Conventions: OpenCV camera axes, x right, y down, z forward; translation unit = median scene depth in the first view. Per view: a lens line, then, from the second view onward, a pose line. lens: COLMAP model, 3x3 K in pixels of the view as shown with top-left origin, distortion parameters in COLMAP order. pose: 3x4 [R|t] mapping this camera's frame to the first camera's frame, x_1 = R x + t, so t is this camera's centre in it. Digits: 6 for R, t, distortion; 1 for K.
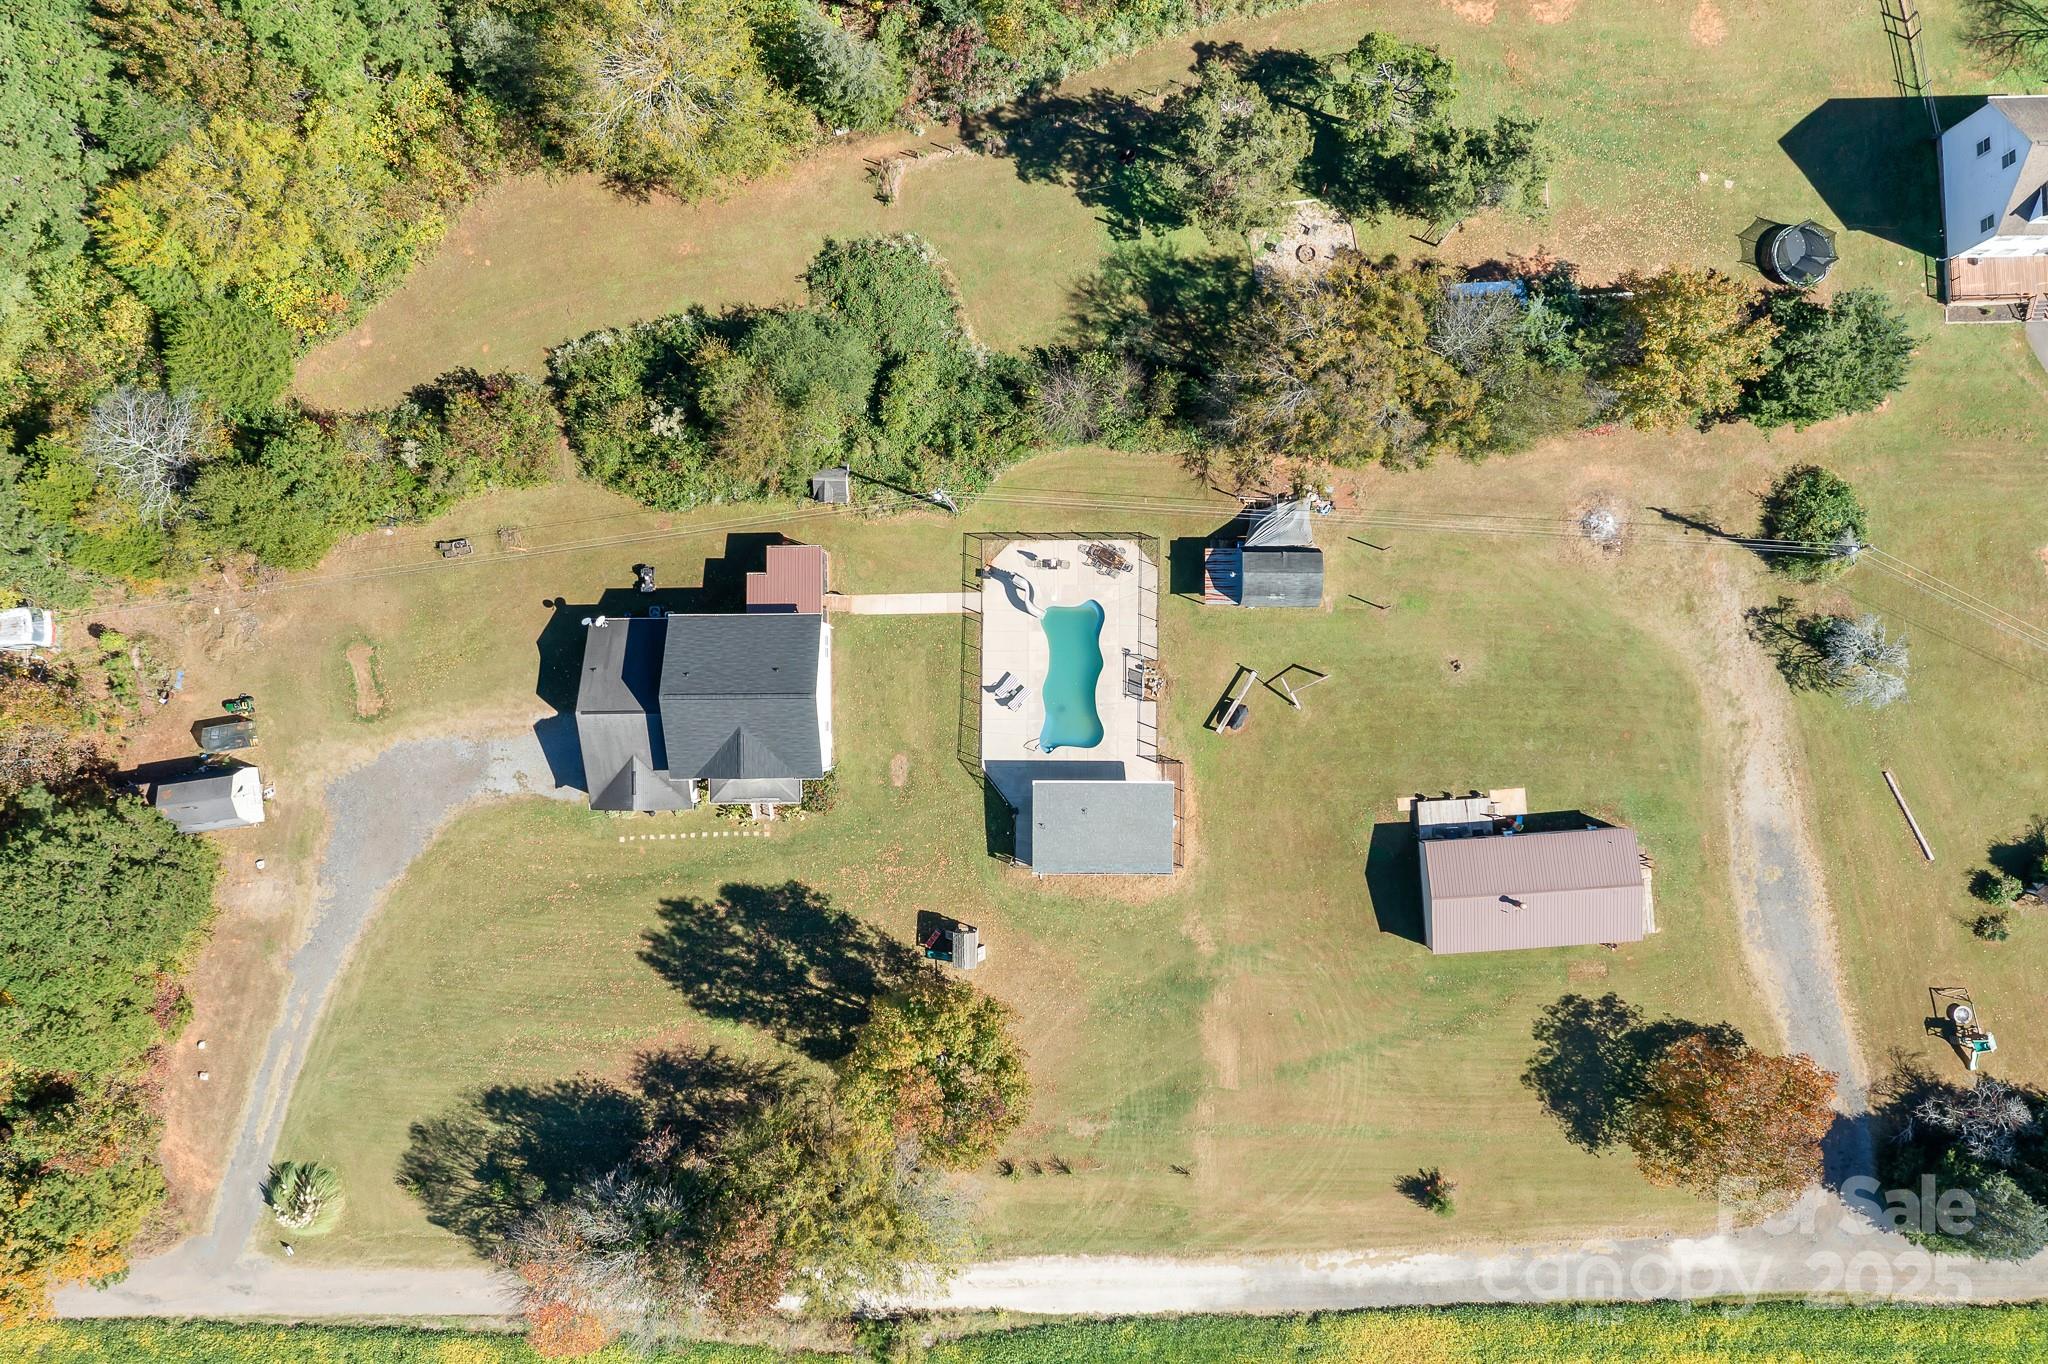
lens RADIAL K [[1628.3, 0, 1015.9], [0, 1628.3, 688.1], [0, 0, 1]] dist [-0.029002, 0.011149]
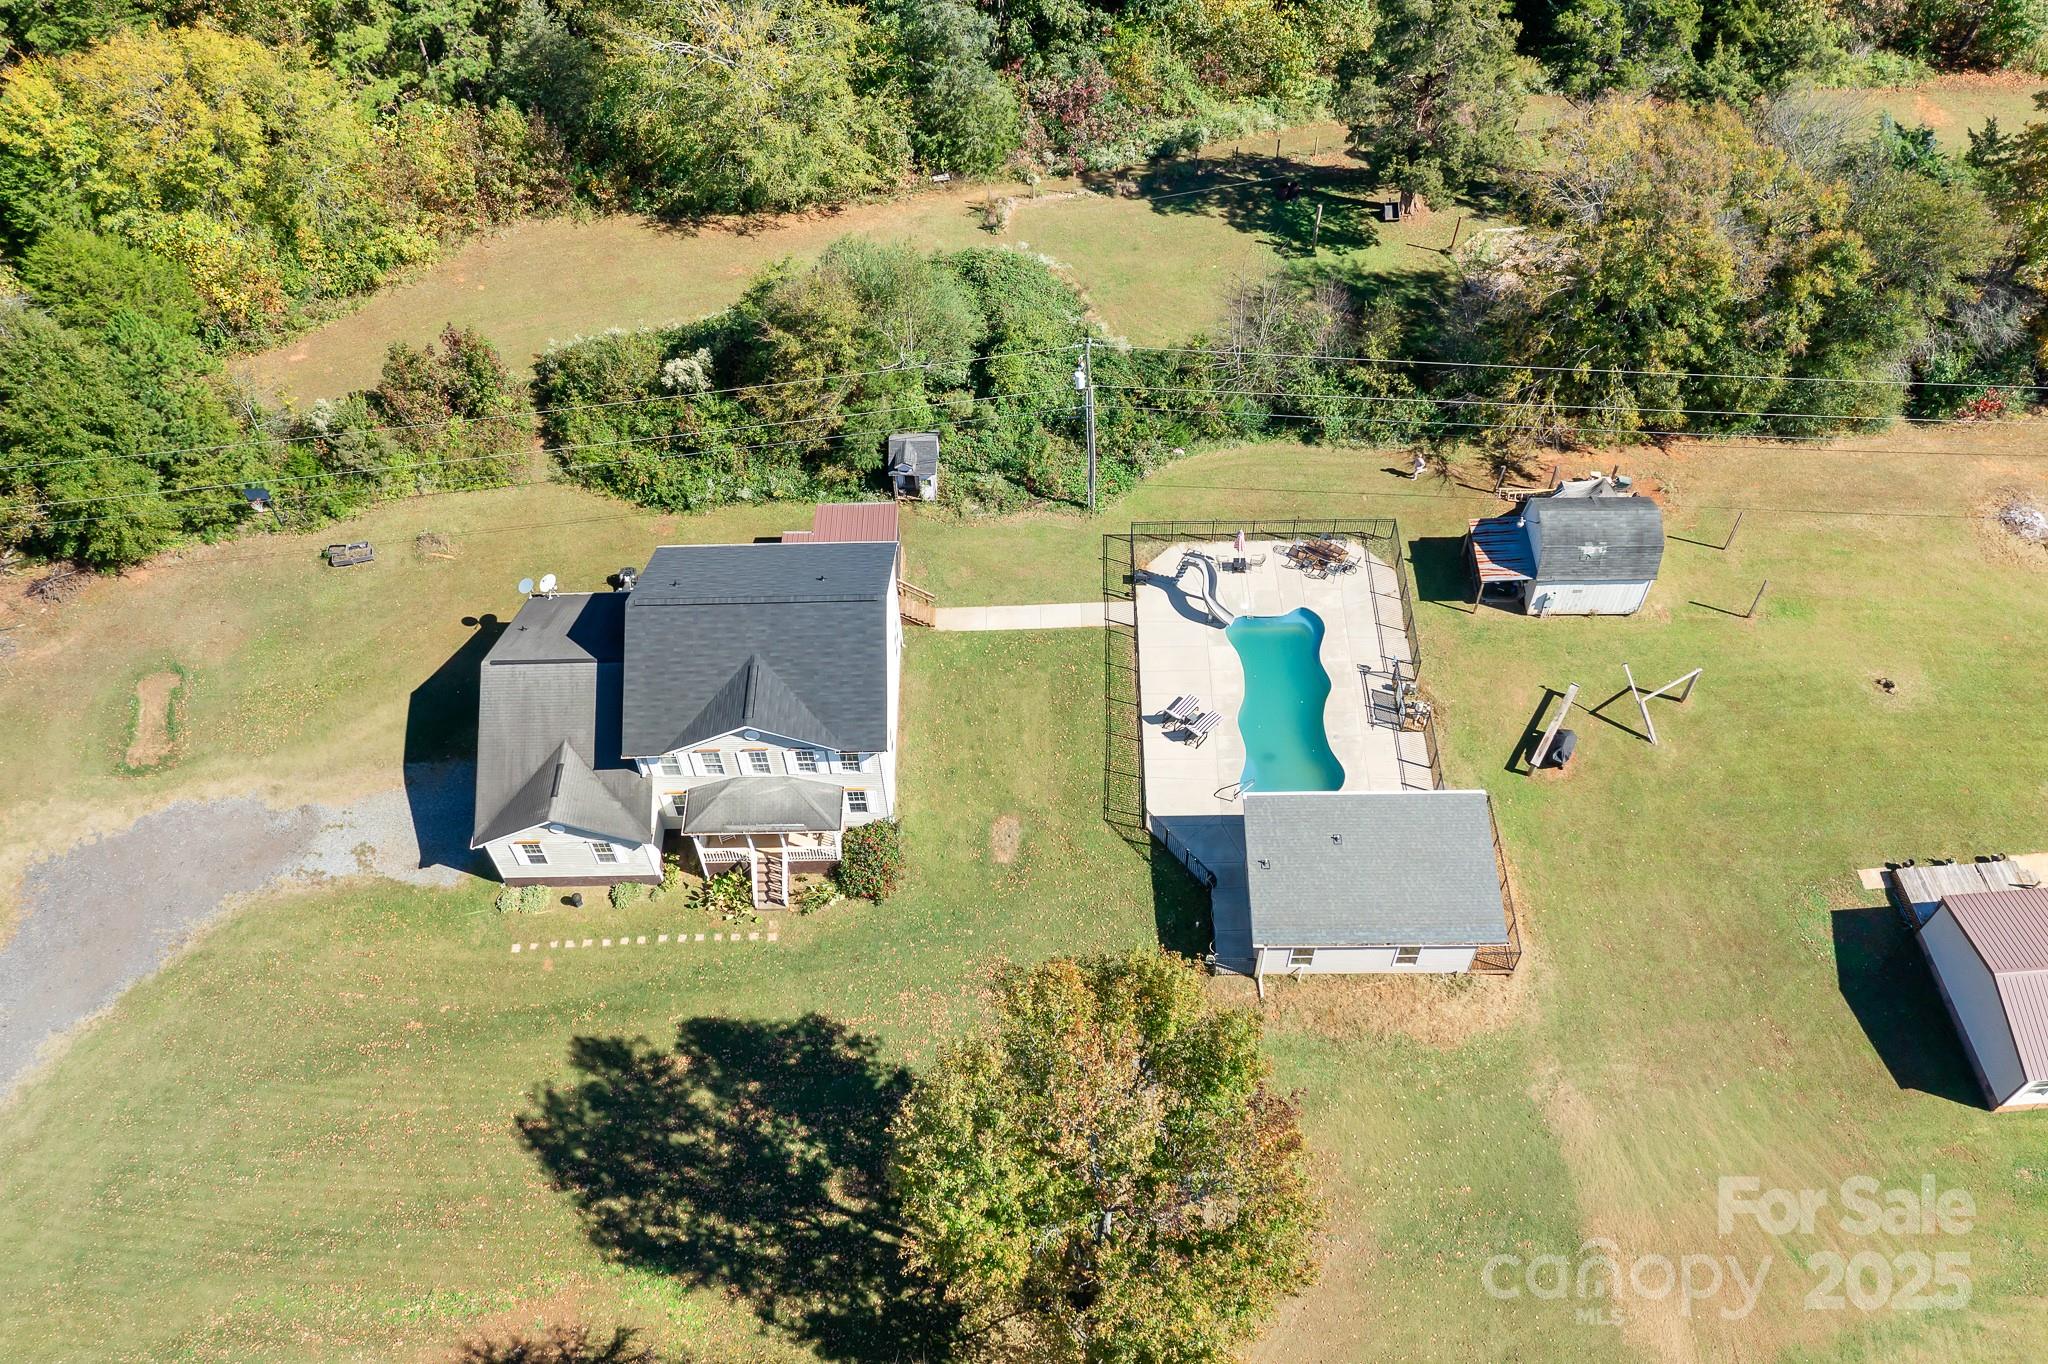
lens RADIAL K [[1628.3, 0, 1018.1], [0, 1628.3, 678.0], [0, 0, 1]] dist [-0.029002, 0.011149]
pose [[0.999957, 0.006725, 0.006455, -0.071872], [-0.001502, 0.799599, -0.600533, 0.361730], [-0.009200, 0.600497, 0.799574, 0.493072]]
